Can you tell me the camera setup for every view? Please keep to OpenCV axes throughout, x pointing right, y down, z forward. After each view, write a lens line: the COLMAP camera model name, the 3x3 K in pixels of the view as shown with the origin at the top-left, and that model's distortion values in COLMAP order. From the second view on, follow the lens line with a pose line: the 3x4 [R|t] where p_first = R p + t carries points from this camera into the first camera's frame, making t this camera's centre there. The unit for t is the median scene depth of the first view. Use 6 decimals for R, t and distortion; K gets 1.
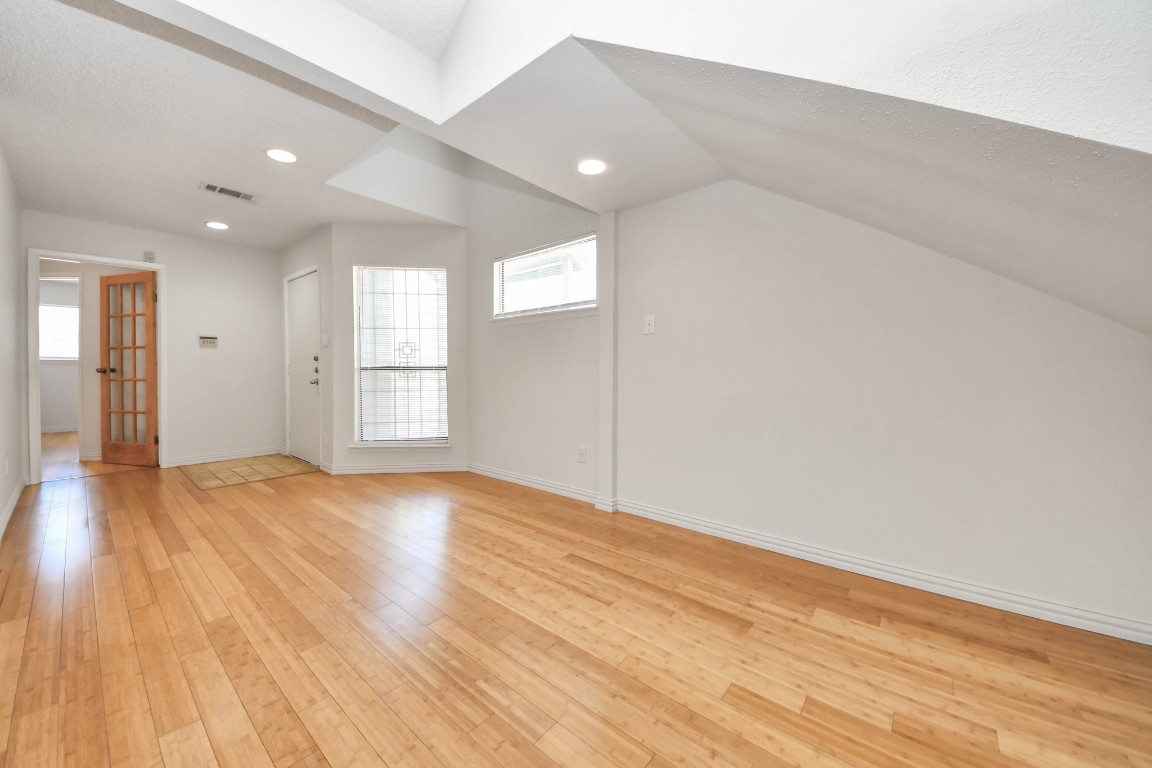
lens RADIAL K [[425.5, 0, 575.2], [0, 425.5, 368.7], [0, 0, 1]] dist [0.001517, -0.006967]
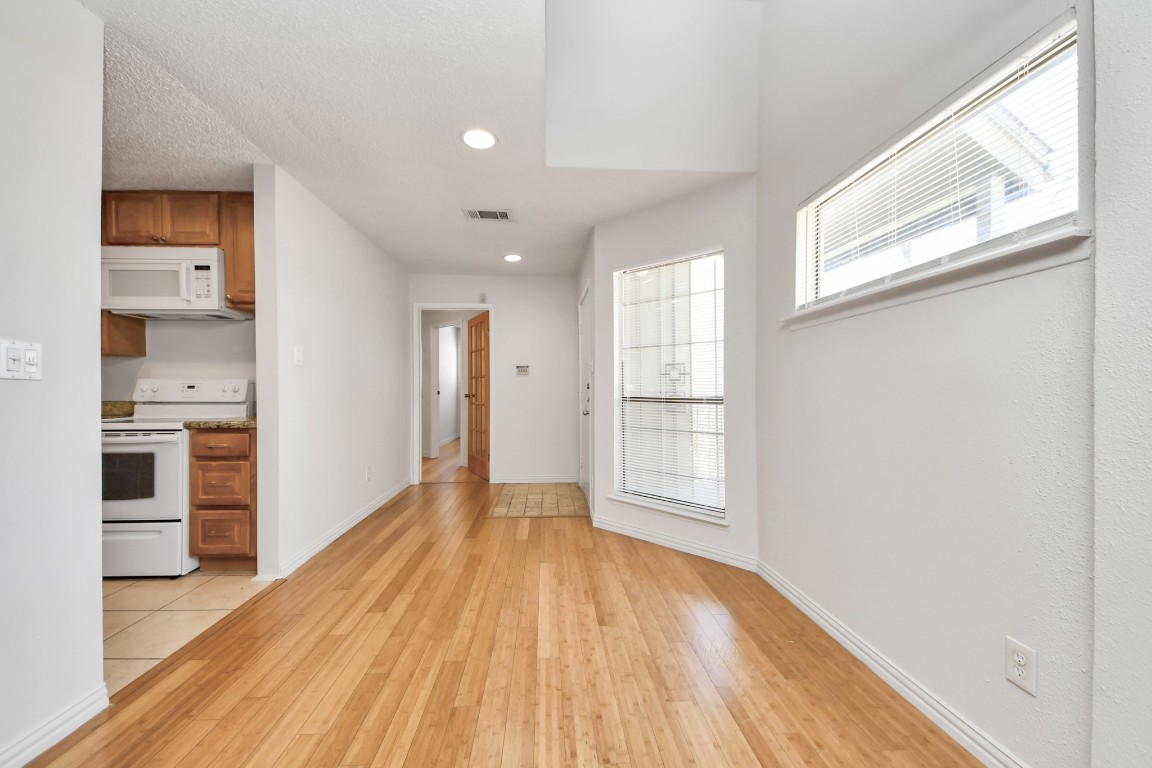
lens RADIAL K [[425.5, 0, 567.7], [0, 425.5, 390.1], [0, 0, 1]] dist [0.001517, -0.006967]
pose [[0.685216, 0.005006, -0.728322, 0.004283], [0.002430, 0.999955, 0.009159, -0.024957], [0.728336, -0.008046, 0.685173, 0.382562]]
